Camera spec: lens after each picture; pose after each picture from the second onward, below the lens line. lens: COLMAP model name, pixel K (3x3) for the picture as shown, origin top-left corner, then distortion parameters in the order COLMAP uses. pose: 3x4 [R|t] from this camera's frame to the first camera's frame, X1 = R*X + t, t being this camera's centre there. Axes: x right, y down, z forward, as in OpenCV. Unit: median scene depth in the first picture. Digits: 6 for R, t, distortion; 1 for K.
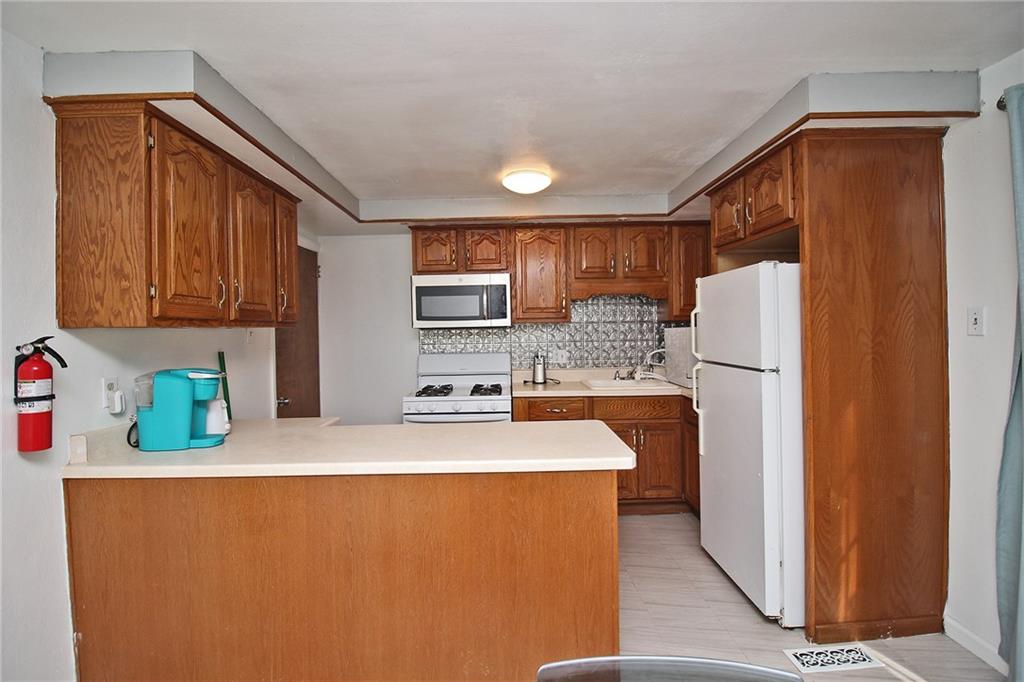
lens RADIAL K [[480.2, 0, 515.3], [0, 480.2, 336.1], [0, 0, 1]] dist [-0.003648, -0.012616]
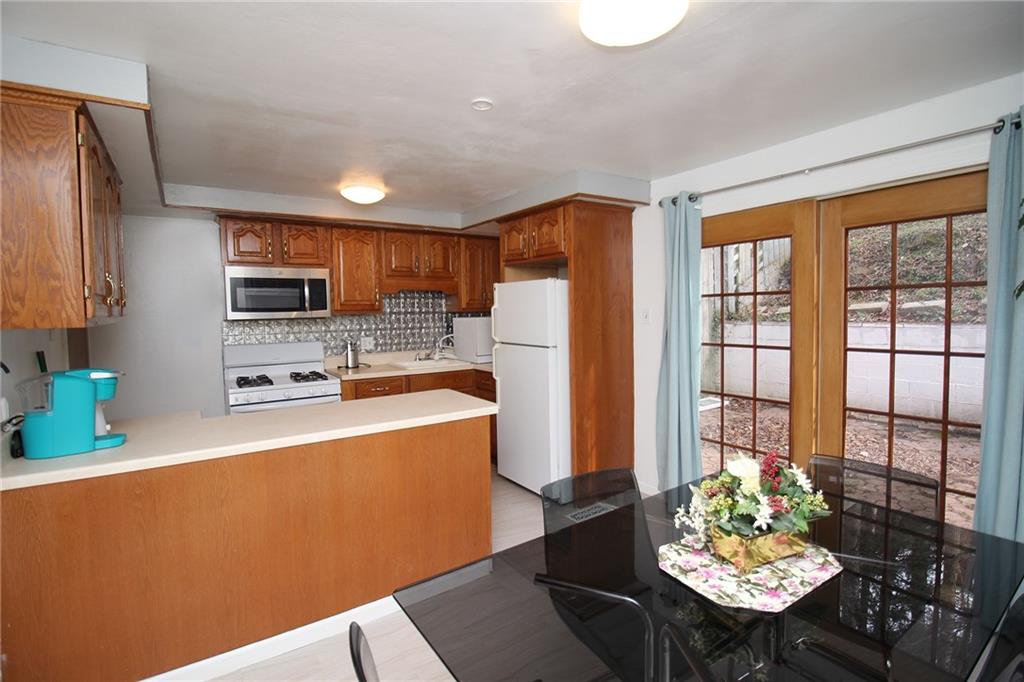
lens RADIAL K [[480.2, 0, 515.3], [0, 480.2, 336.1], [0, 0, 1]] dist [-0.003648, -0.012616]
pose [[0.833555, -0.025983, 0.551825, -0.268342], [0.006287, 0.999275, 0.037553, -0.015861], [-0.552401, -0.027833, 0.833114, -0.152986]]
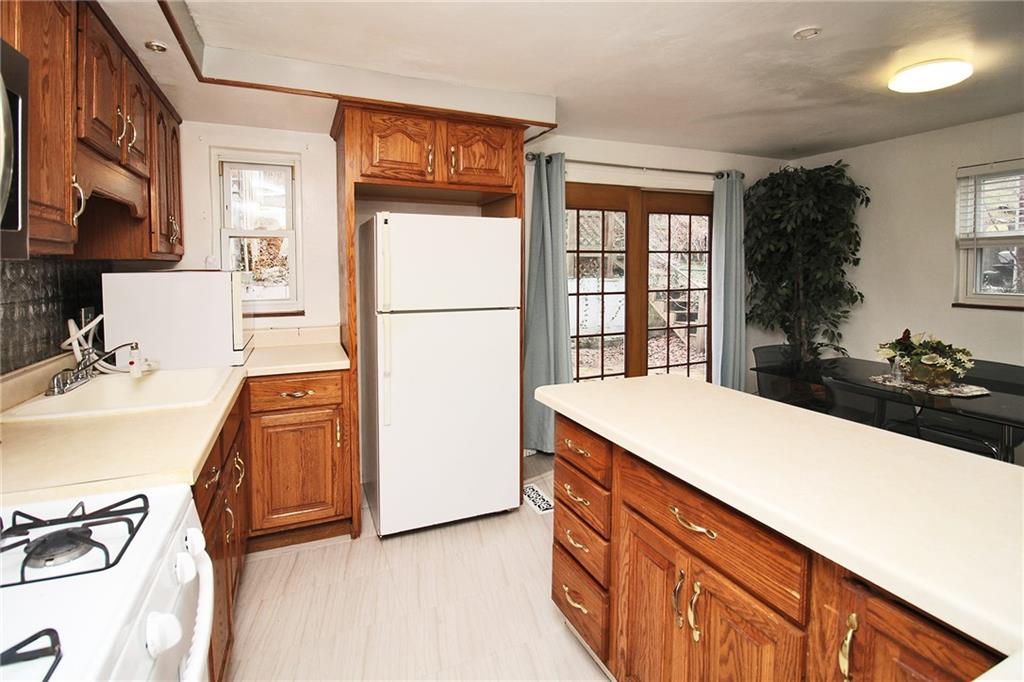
lens RADIAL K [[456.1, 0, 514.4], [0, 456.1, 297.8], [0, 0, 1]] dist [-0.016139, -0.001093]
pose [[-0.333867, -0.033193, 0.942036, -0.341748], [0.020909, 0.998873, 0.042606, -0.001518], [-0.942388, 0.033922, -0.332797, 0.833238]]
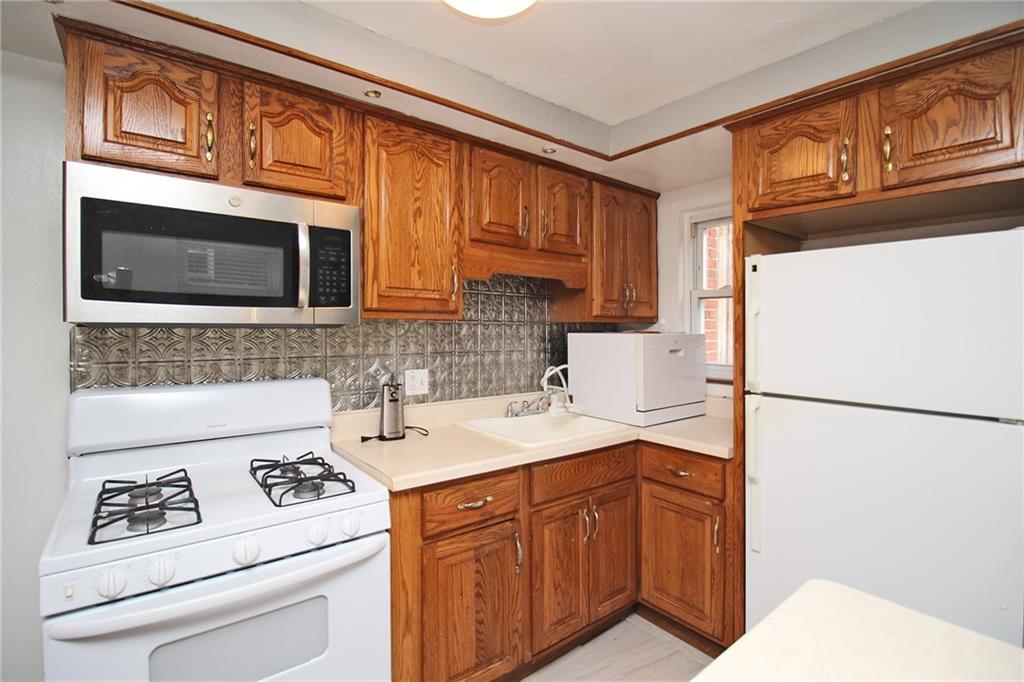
lens RADIAL K [[475.3, 0, 509.5], [0, 475.3, 332.7], [0, 0, 1]] dist [-0.001277, -0.012861]
pose [[0.788000, 0.019839, 0.615355, -0.173785], [-0.016503, 0.999802, -0.011101, -0.009622], [-0.615453, -0.001407, 0.788172, 0.566975]]
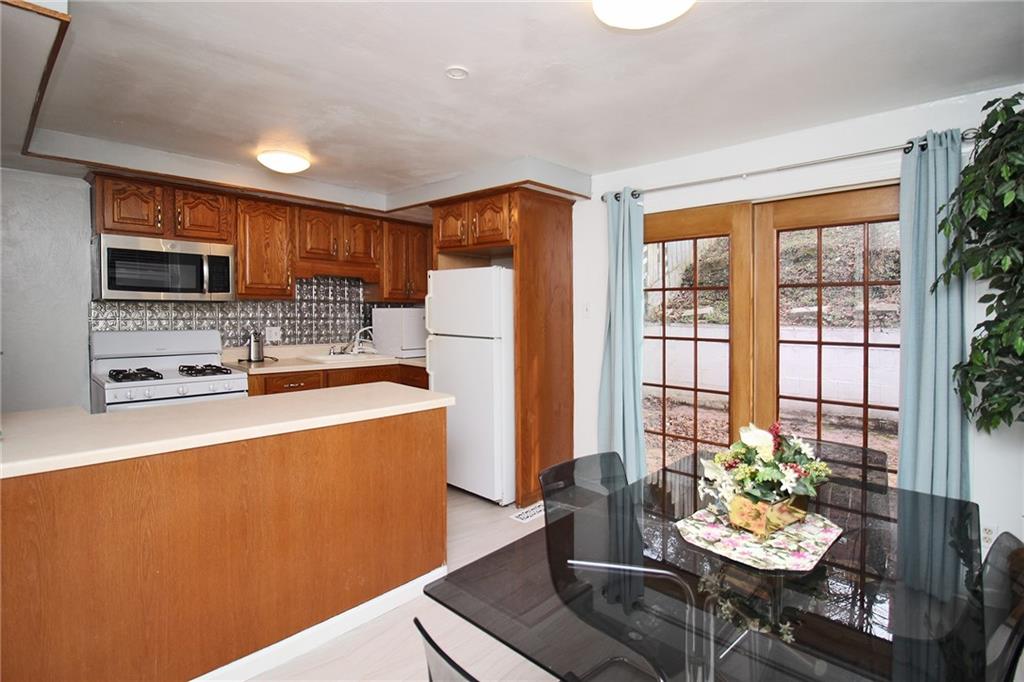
lens RADIAL K [[504.1, 0, 517.2], [0, 504.1, 323.1], [0, 0, 1]] dist [0.000100, -0.014869]
pose [[0.691695, 0.009676, 0.722125, -0.341291], [-0.017780, 0.999835, 0.003634, 0.008651], [-0.721970, -0.015352, 0.691754, -0.088106]]
